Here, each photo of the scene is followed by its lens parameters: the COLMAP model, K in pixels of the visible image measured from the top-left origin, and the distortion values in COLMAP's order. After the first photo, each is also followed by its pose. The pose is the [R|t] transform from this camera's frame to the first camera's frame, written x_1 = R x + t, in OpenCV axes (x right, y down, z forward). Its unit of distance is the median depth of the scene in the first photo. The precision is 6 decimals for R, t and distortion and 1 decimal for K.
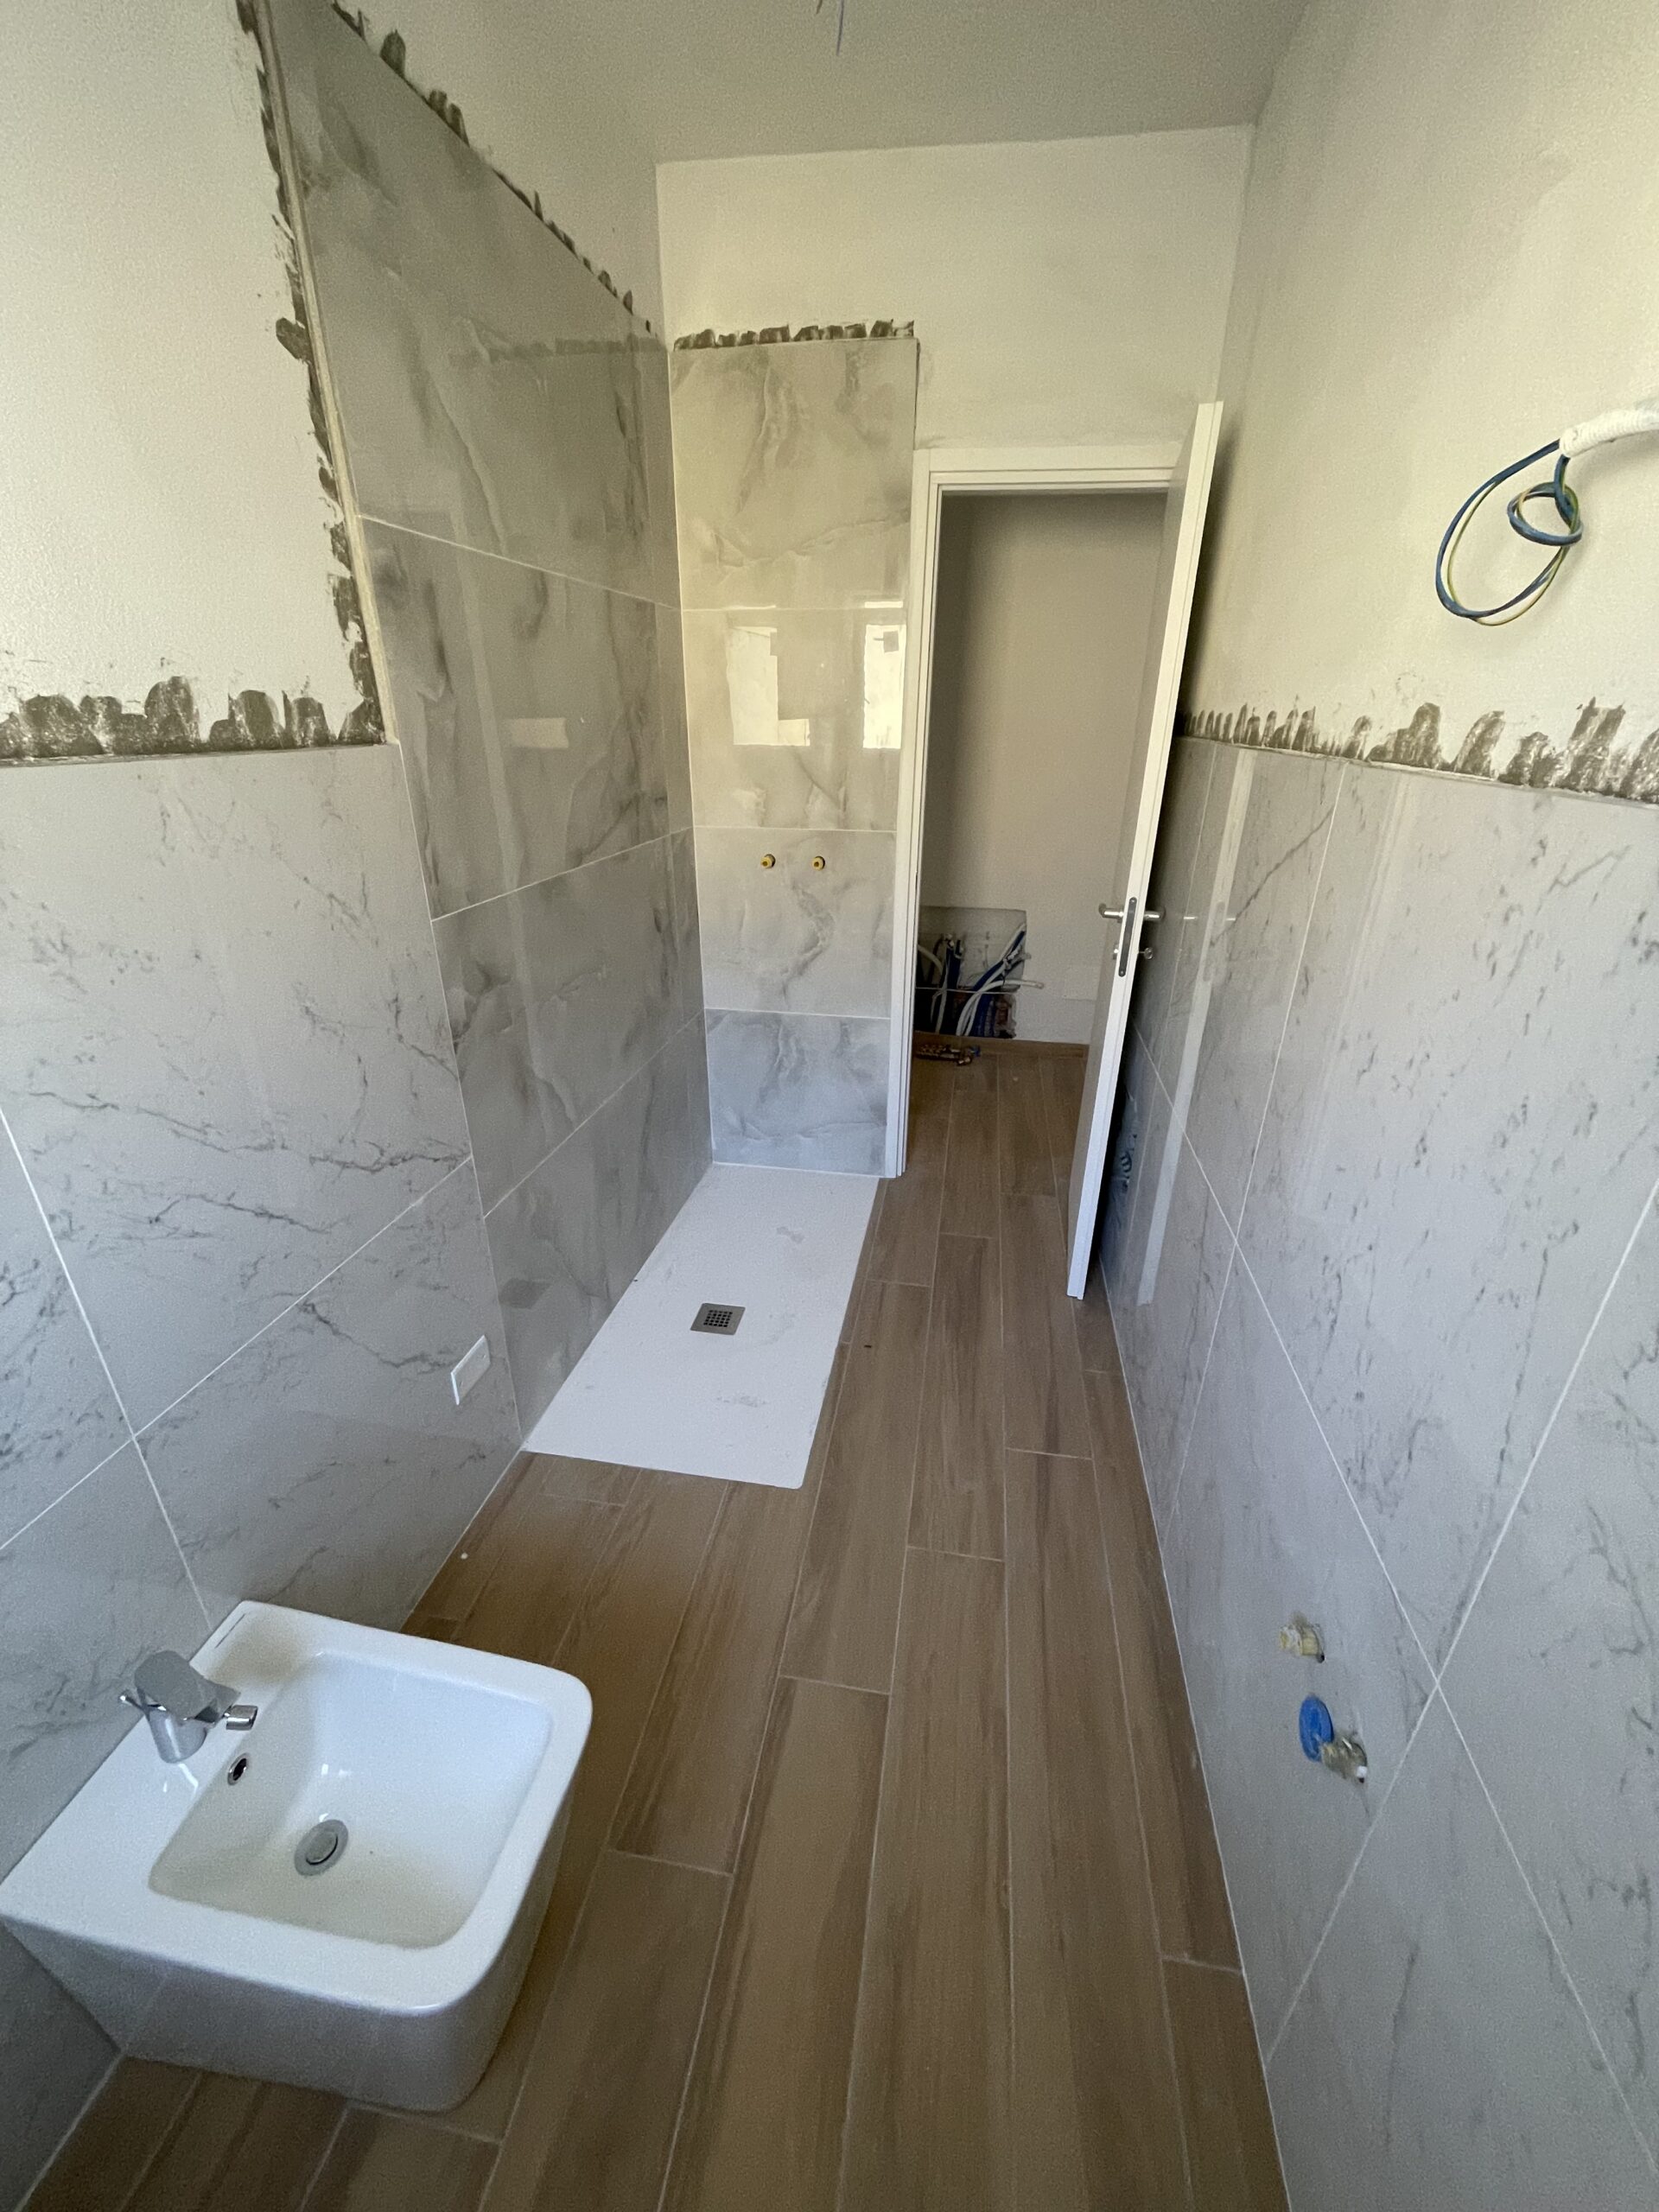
lens RADIAL K [[887.2, 0, 839.6], [0, 887.2, 1095.7], [0, 0, 1]] dist [-0.006937, 0.000268]
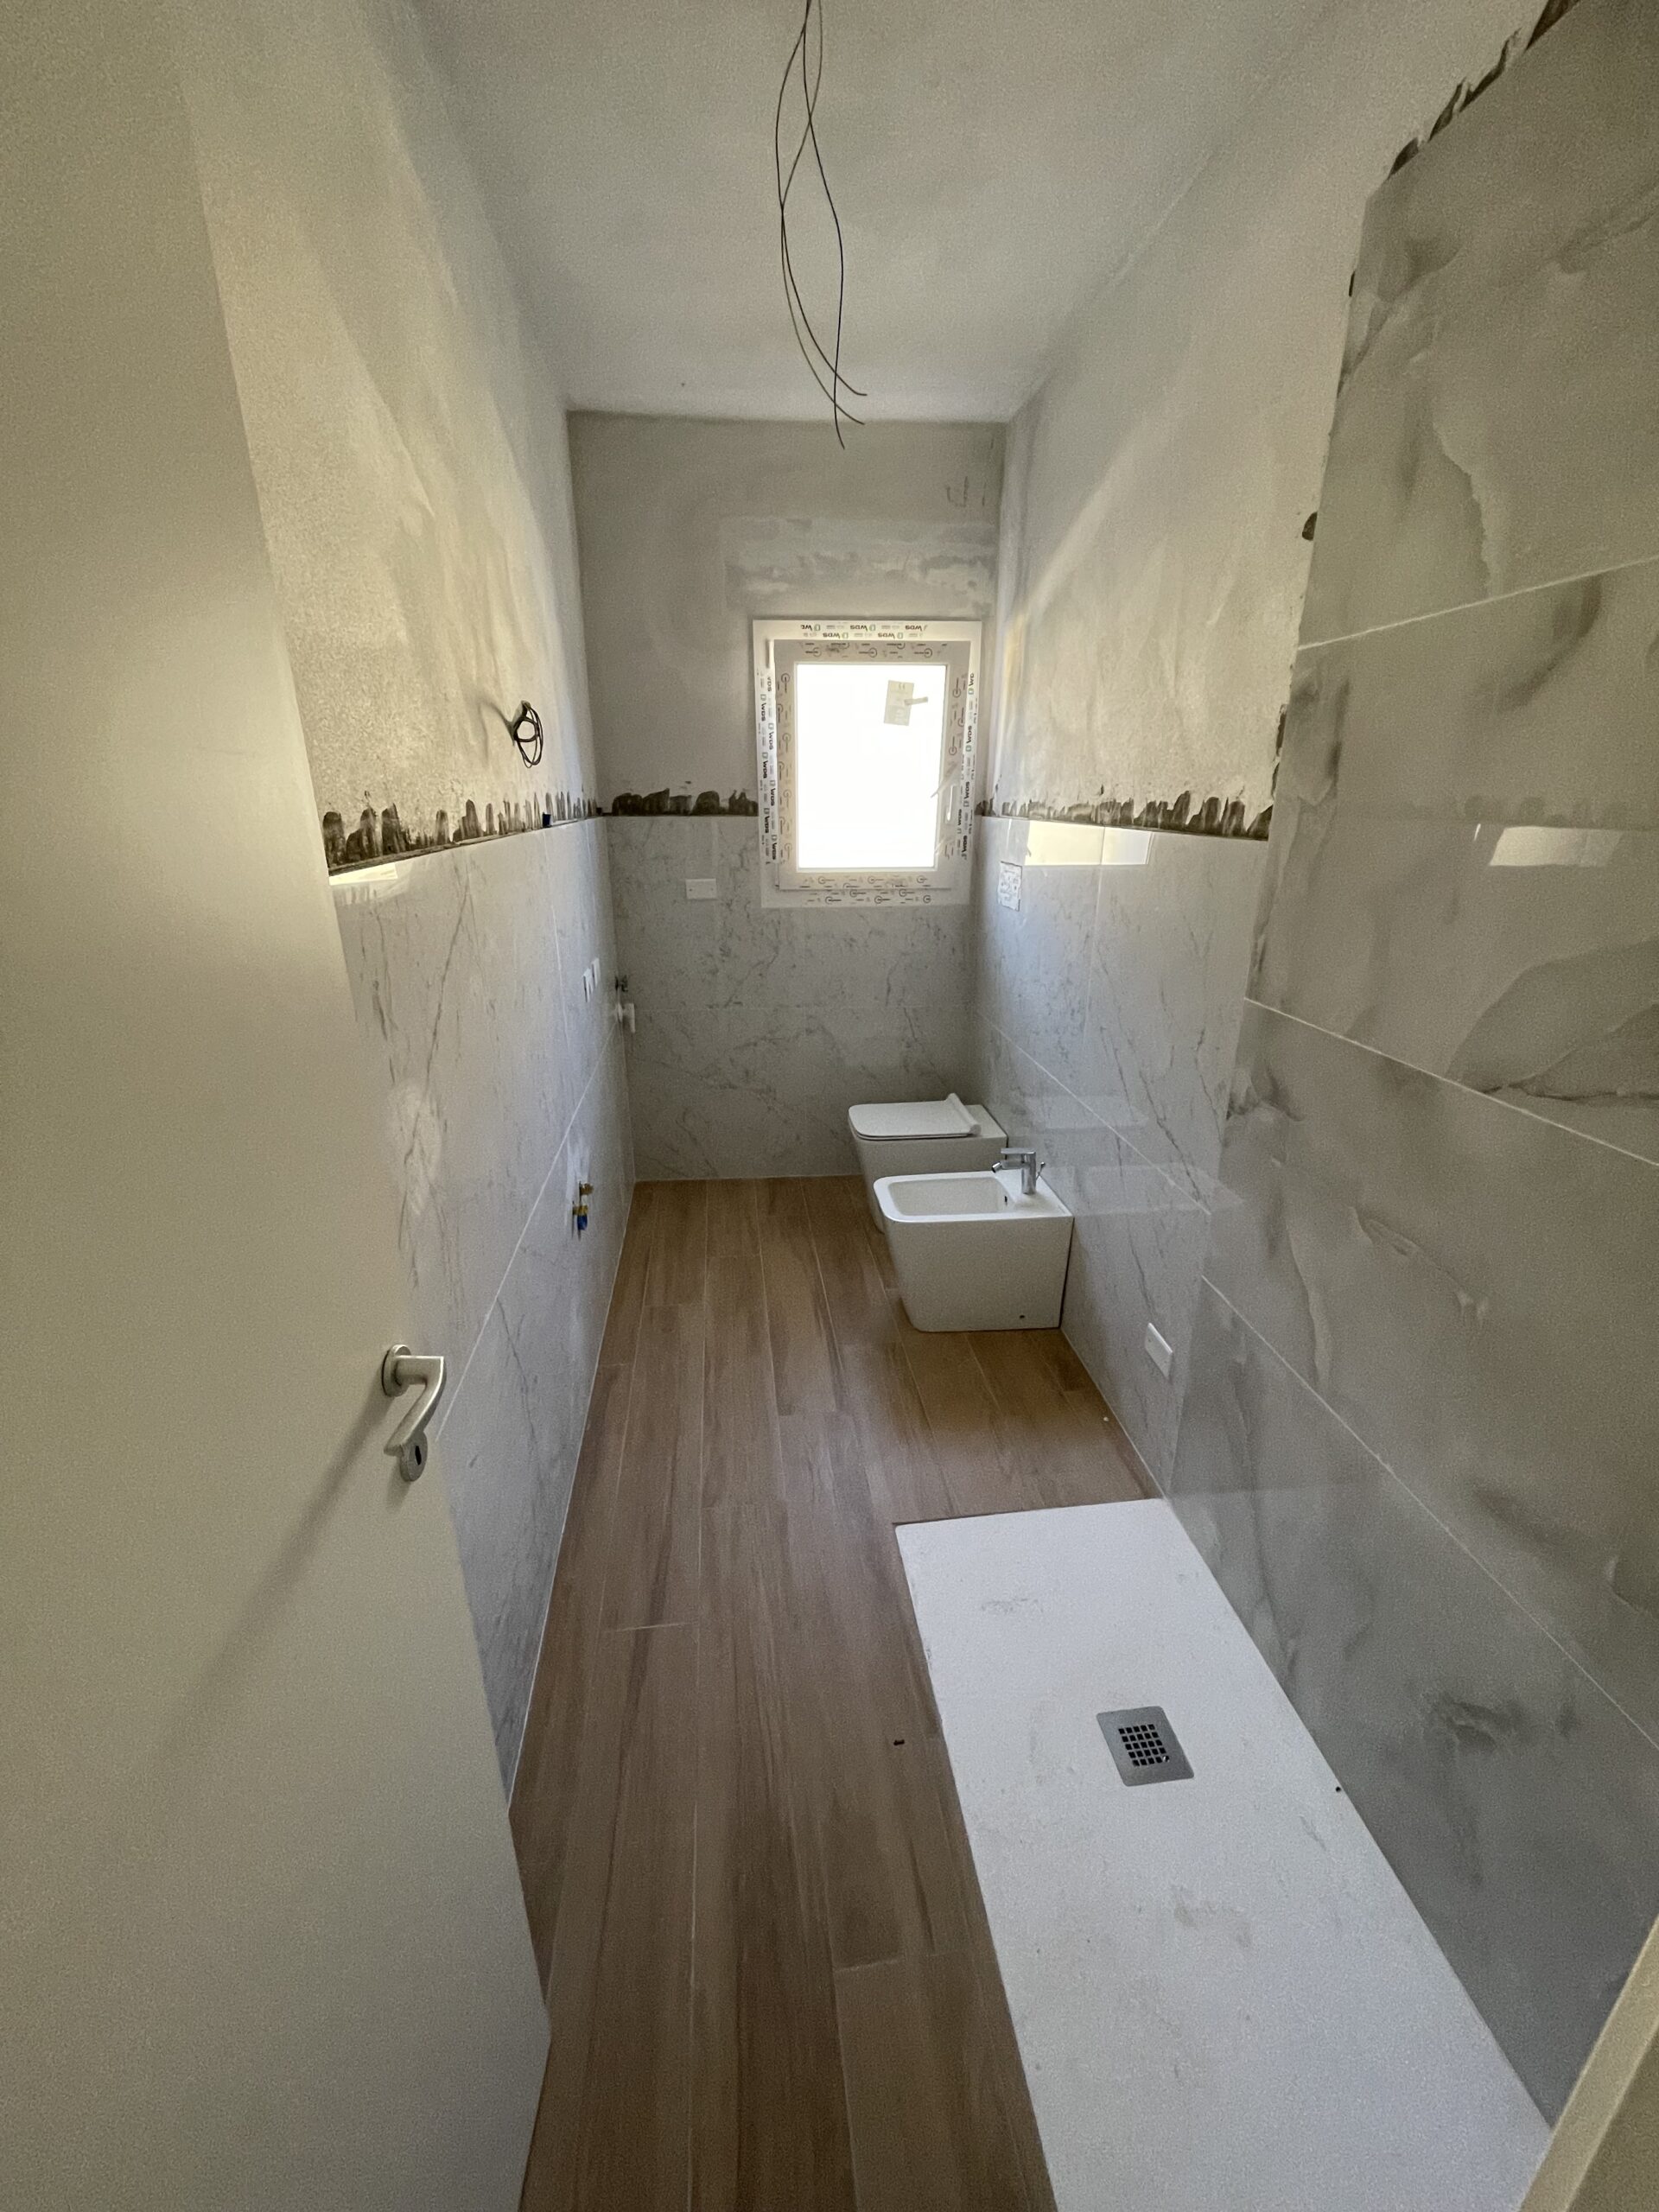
lens RADIAL K [[887.2, 0, 829.3], [0, 887.2, 1099.2], [0, 0, 1]] dist [-0.006937, 0.000268]
pose [[-0.960989, 0.081934, -0.264173, 0.339515], [-0.118546, 0.740928, 0.661039, -0.785019], [0.249895, 0.666567, -0.702311, 1.763468]]
